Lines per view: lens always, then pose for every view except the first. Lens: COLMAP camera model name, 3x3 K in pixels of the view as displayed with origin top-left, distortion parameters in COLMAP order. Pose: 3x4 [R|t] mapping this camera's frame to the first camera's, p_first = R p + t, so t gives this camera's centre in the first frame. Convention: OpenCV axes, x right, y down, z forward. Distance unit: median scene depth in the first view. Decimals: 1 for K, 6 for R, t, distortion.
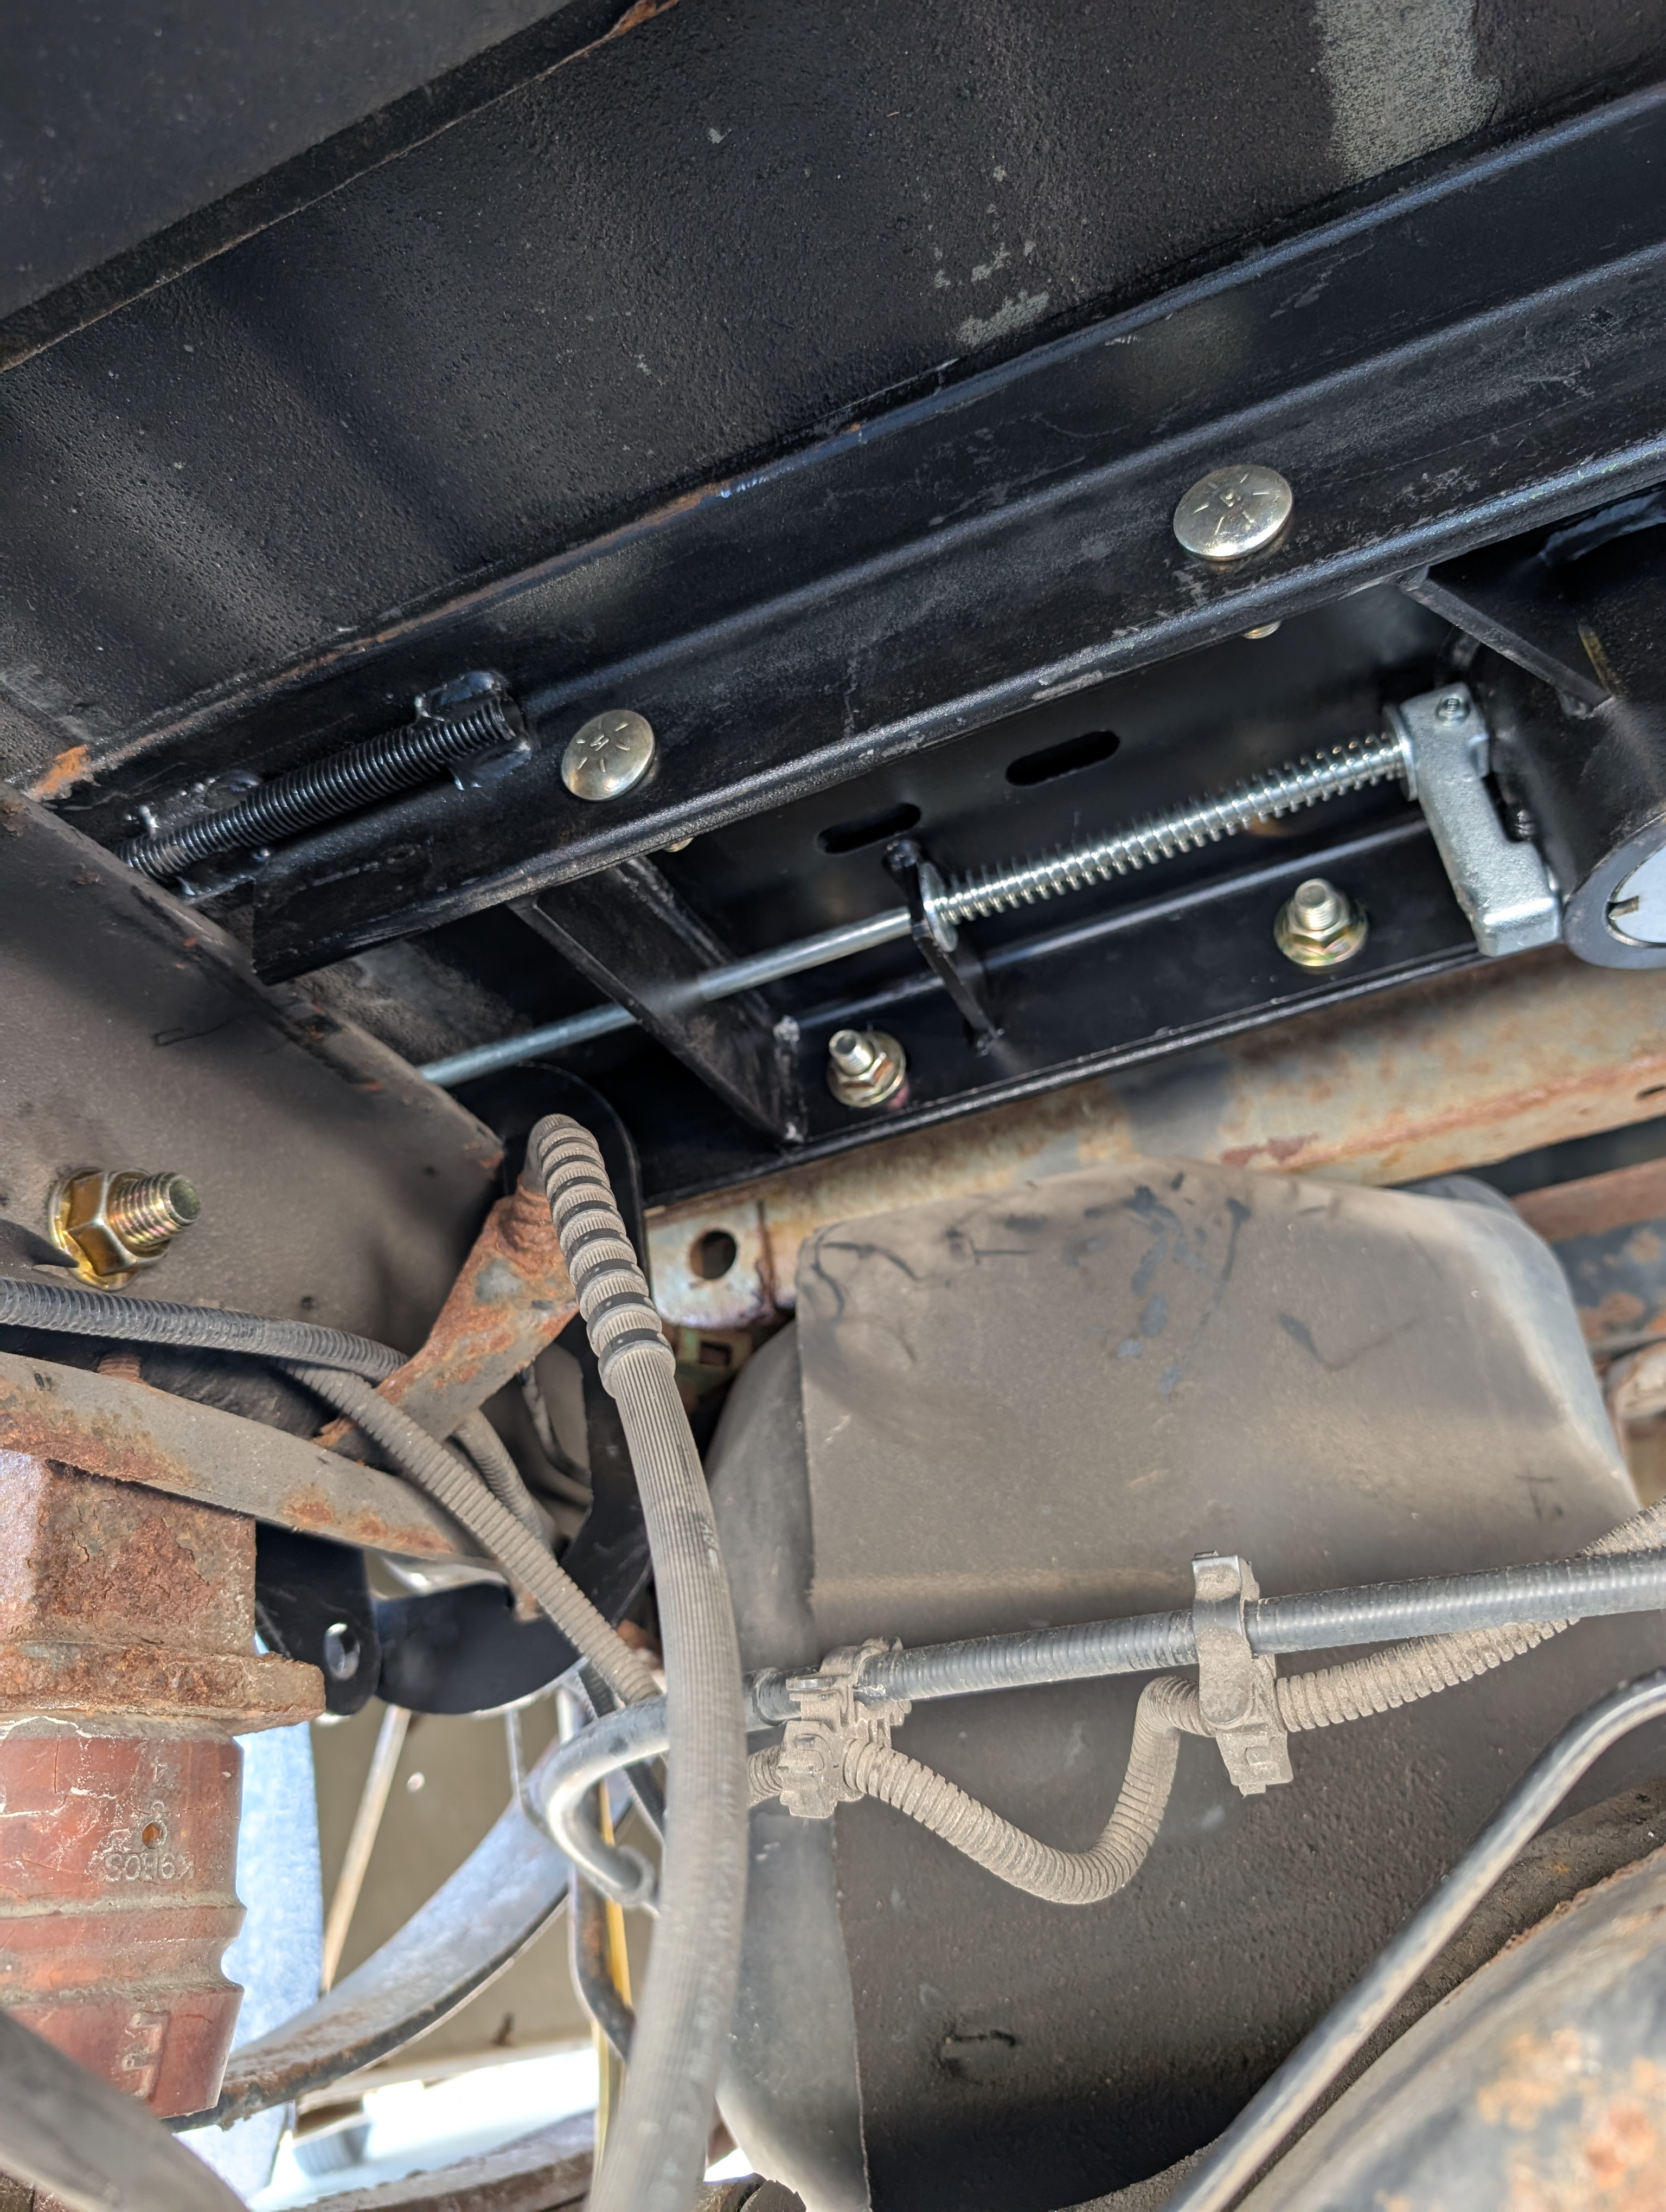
lens RADIAL K [[1571.5, 0, 831.8], [0, 1571.5, 1103.1], [0, 0, 1]] dist [0.035444, -0.073771]
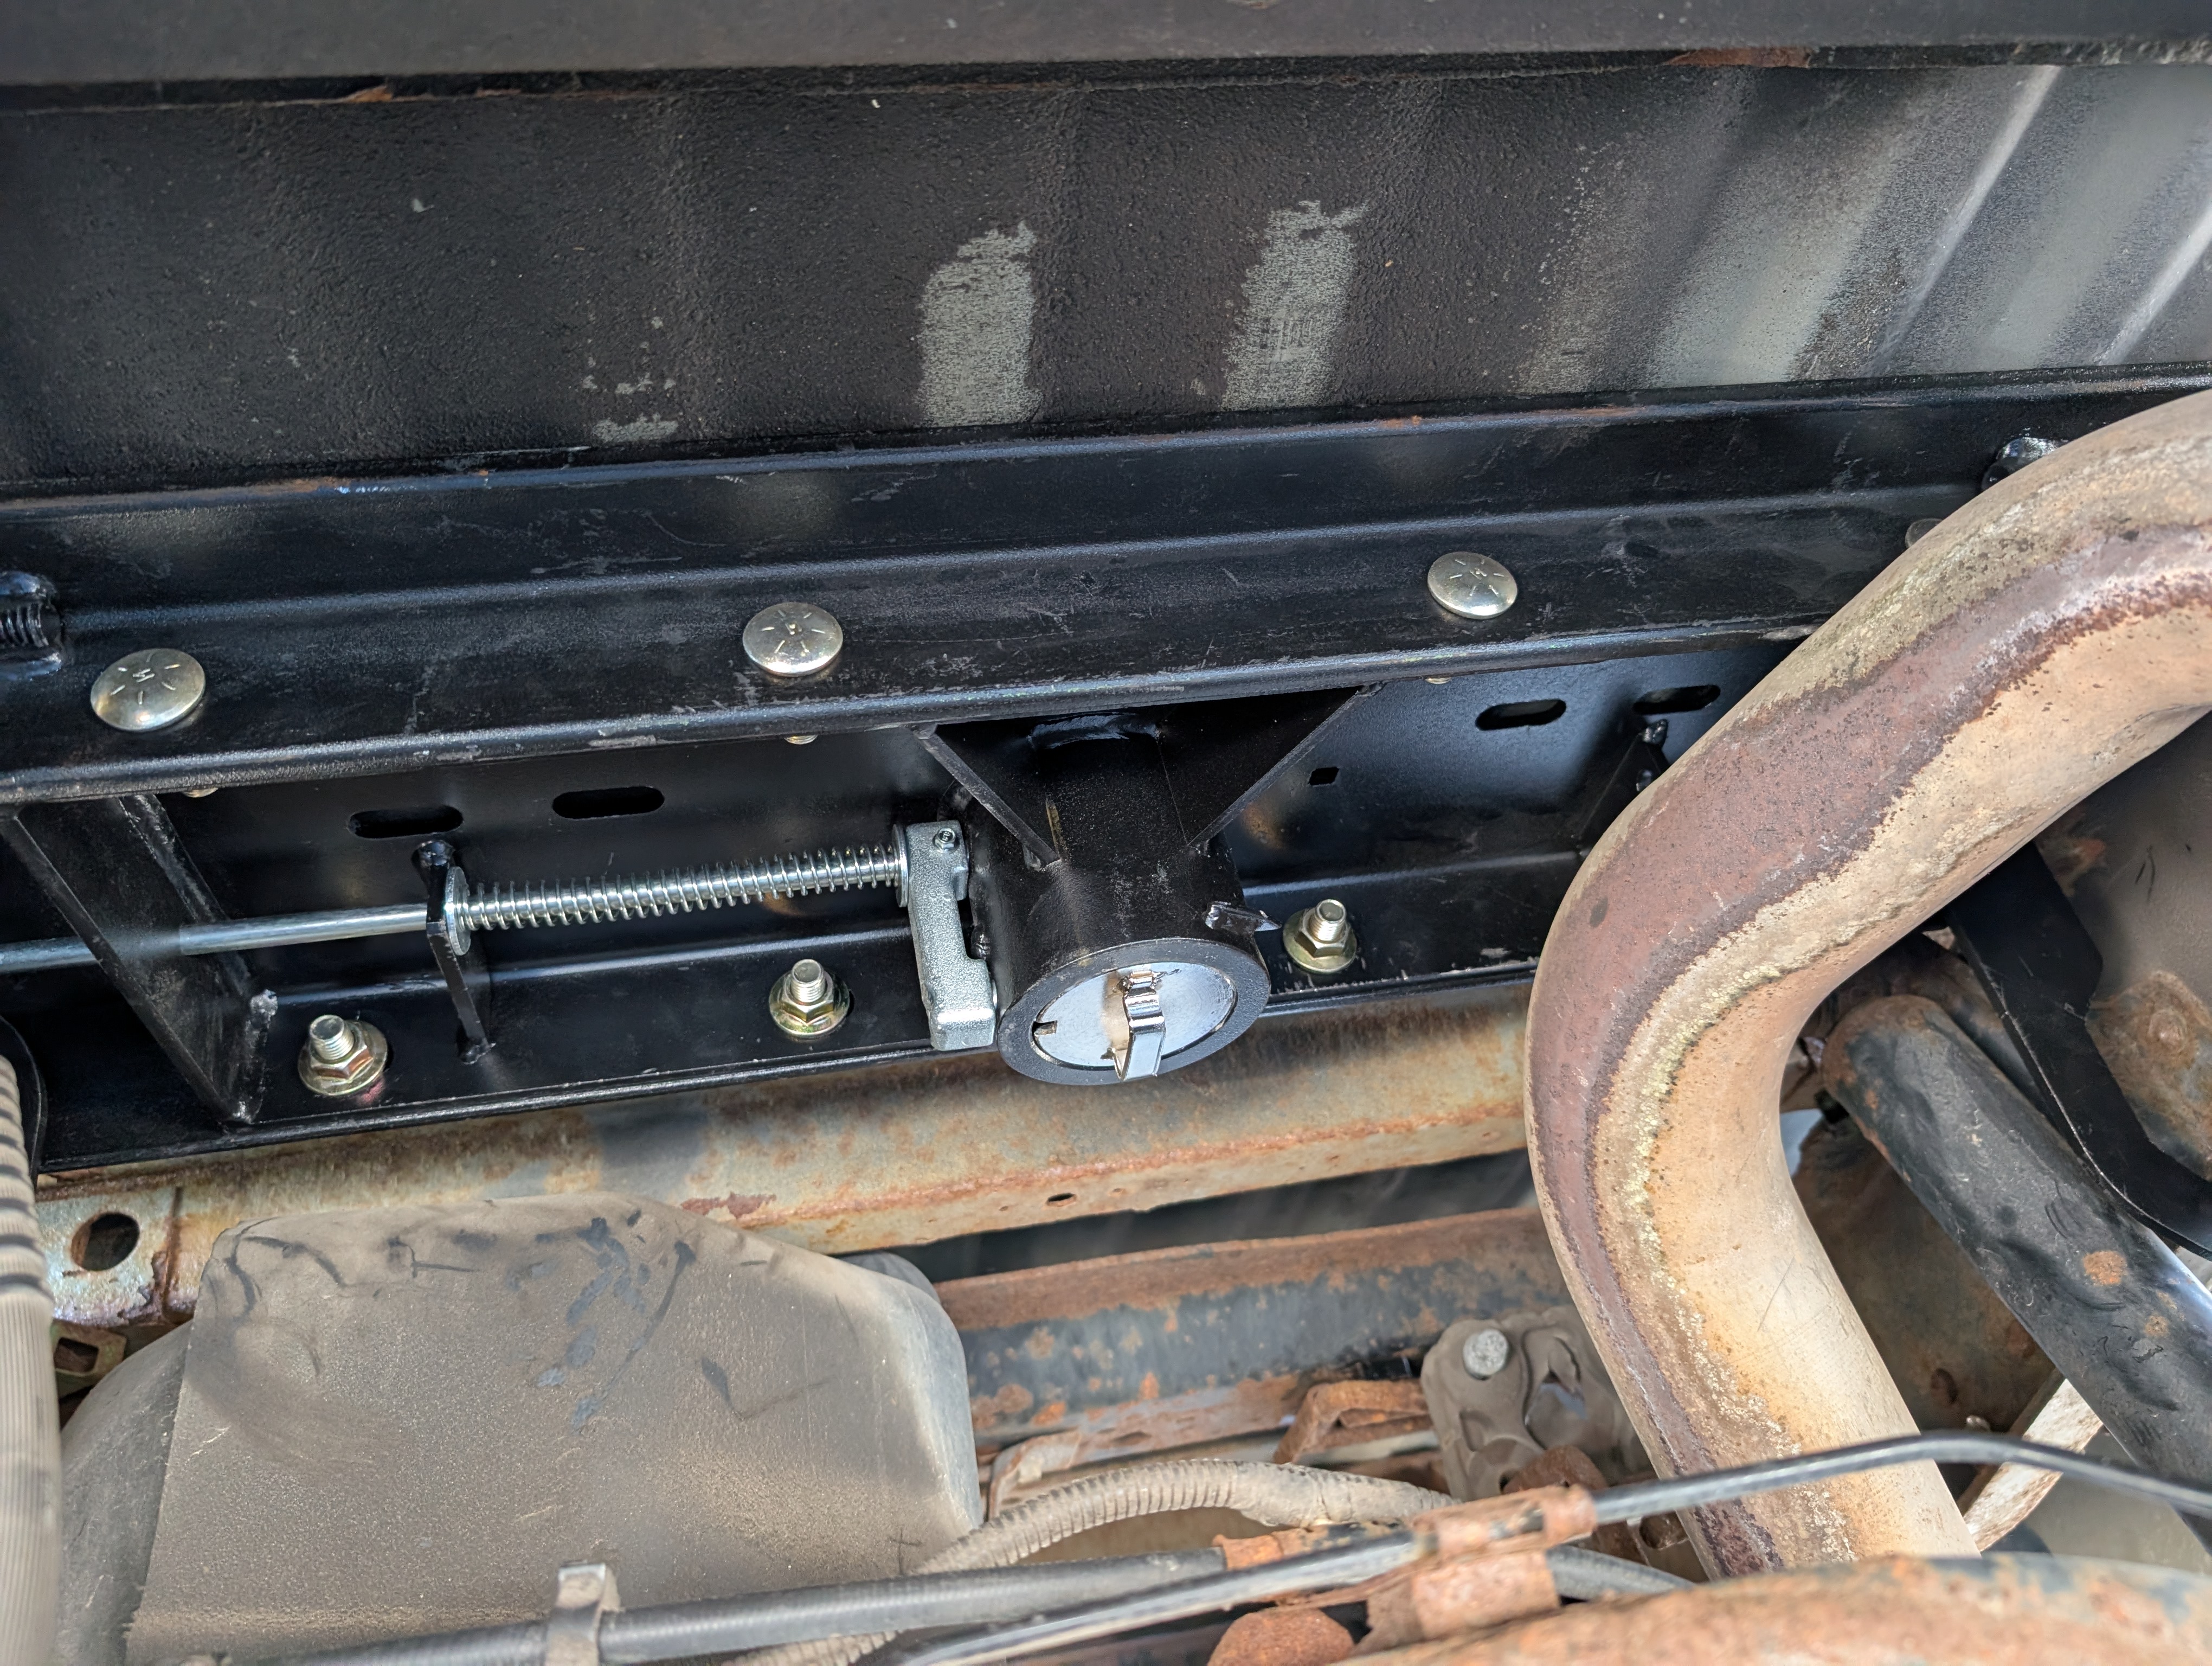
lens RADIAL K [[1674.5, 0, 1103.7], [0, 1674.5, 813.6], [0, 0, 1]] dist [-0.023301, 0.010001]
pose [[0.887116, 0.236693, 0.396234, -0.005406], [-0.142865, 0.957149, -0.251903, 0.030624], [-0.438879, 0.166859, 0.882917, -0.167370]]
